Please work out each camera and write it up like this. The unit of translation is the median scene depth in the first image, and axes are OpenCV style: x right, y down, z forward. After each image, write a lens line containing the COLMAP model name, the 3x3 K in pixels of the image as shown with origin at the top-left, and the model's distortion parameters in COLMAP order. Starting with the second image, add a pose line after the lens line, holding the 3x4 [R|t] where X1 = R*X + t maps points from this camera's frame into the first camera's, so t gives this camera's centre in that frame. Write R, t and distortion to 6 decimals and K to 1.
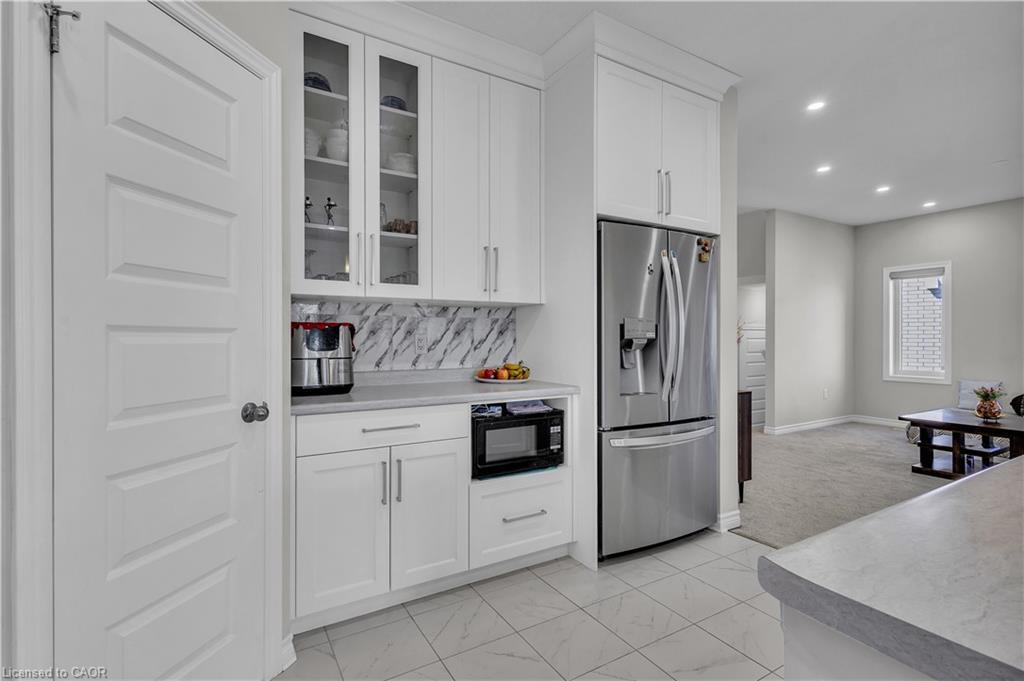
lens RADIAL K [[466.6, 0, 487.0], [0, 466.6, 336.8], [0, 0, 1]] dist [0.001939, 0.000150]
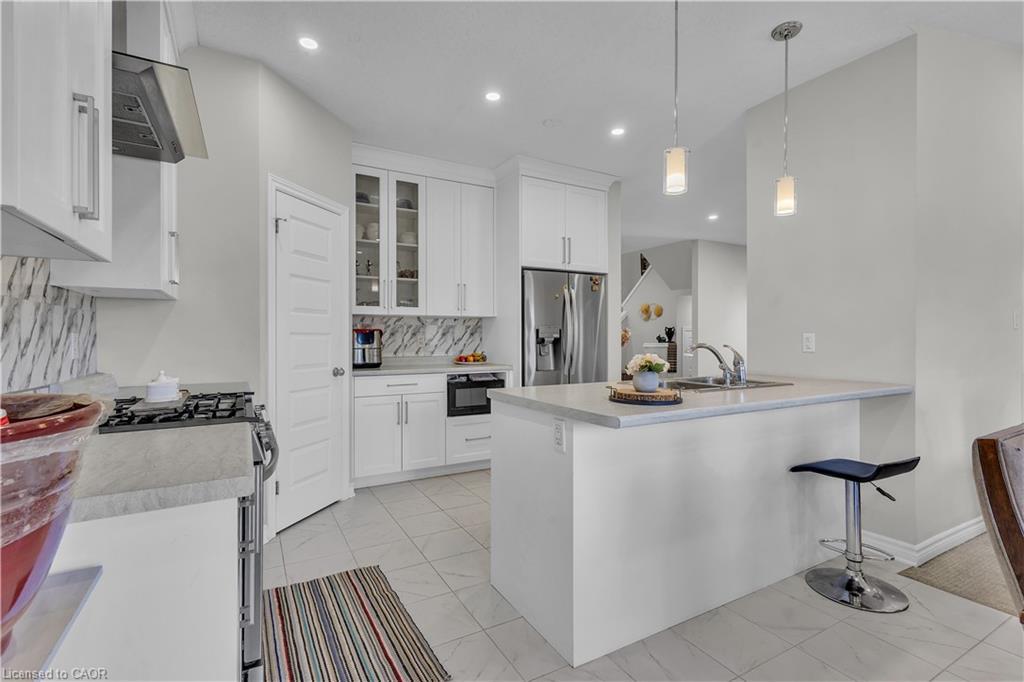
lens RADIAL K [[481.0, 0, 513.1], [0, 481.0, 333.8], [0, 0, 1]] dist [0.000230, -0.000062]
pose [[0.999935, -0.001017, 0.011396, 0.186033], [0.001091, 0.999979, -0.006452, 0.000971], [-0.011389, 0.006464, 0.999914, -0.802492]]
